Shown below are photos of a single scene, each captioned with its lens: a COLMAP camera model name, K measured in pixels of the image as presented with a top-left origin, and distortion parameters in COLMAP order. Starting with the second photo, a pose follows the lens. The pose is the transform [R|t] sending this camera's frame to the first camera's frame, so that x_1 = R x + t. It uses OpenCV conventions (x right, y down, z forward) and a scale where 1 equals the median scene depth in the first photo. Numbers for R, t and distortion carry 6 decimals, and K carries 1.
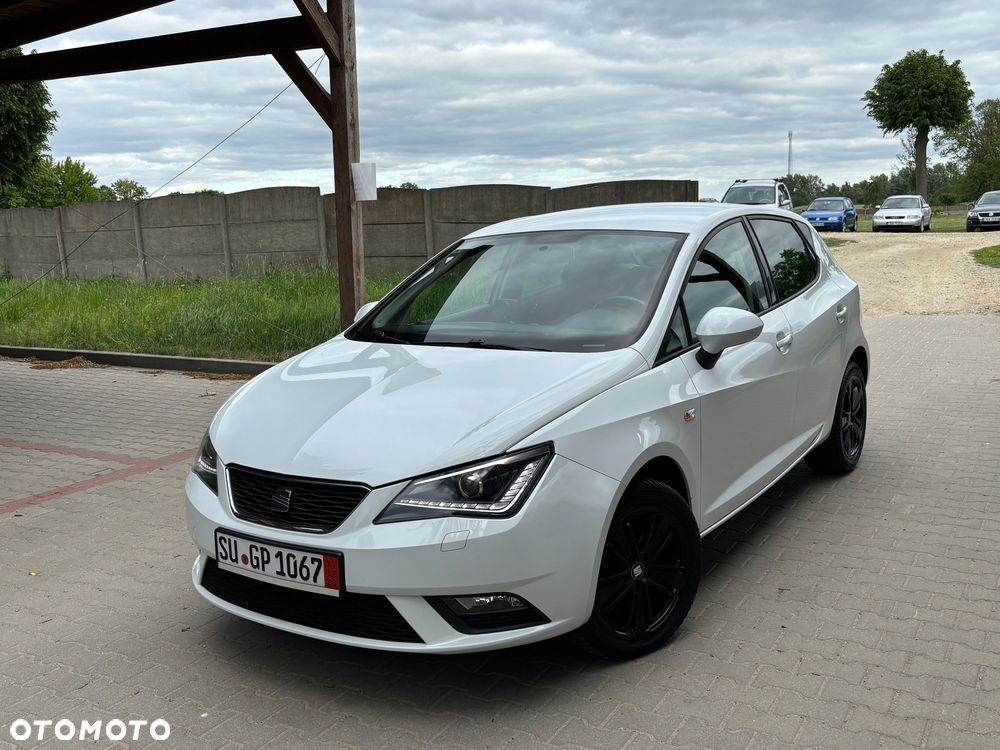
lens RADIAL K [[968.3, 0, 483.2], [0, 968.3, 374.6], [0, 0, 1]] dist [0.016361, -0.009815]
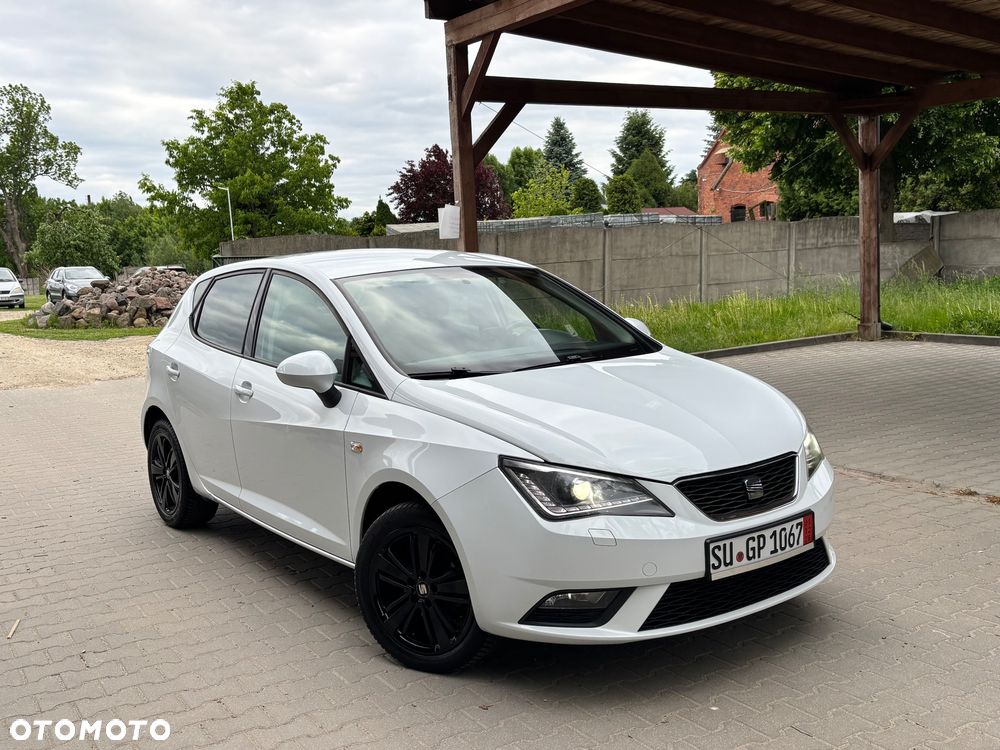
lens RADIAL K [[1032.5, 0, 544.5], [0, 1032.5, 362.9], [0, 0, 1]] dist [0.045282, -0.011724]
pose [[0.308550, -0.081403, 0.947718, -1.341000], [0.163304, 0.986072, 0.031530, -0.080518], [-0.937085, 0.145038, 0.317546, 0.821623]]
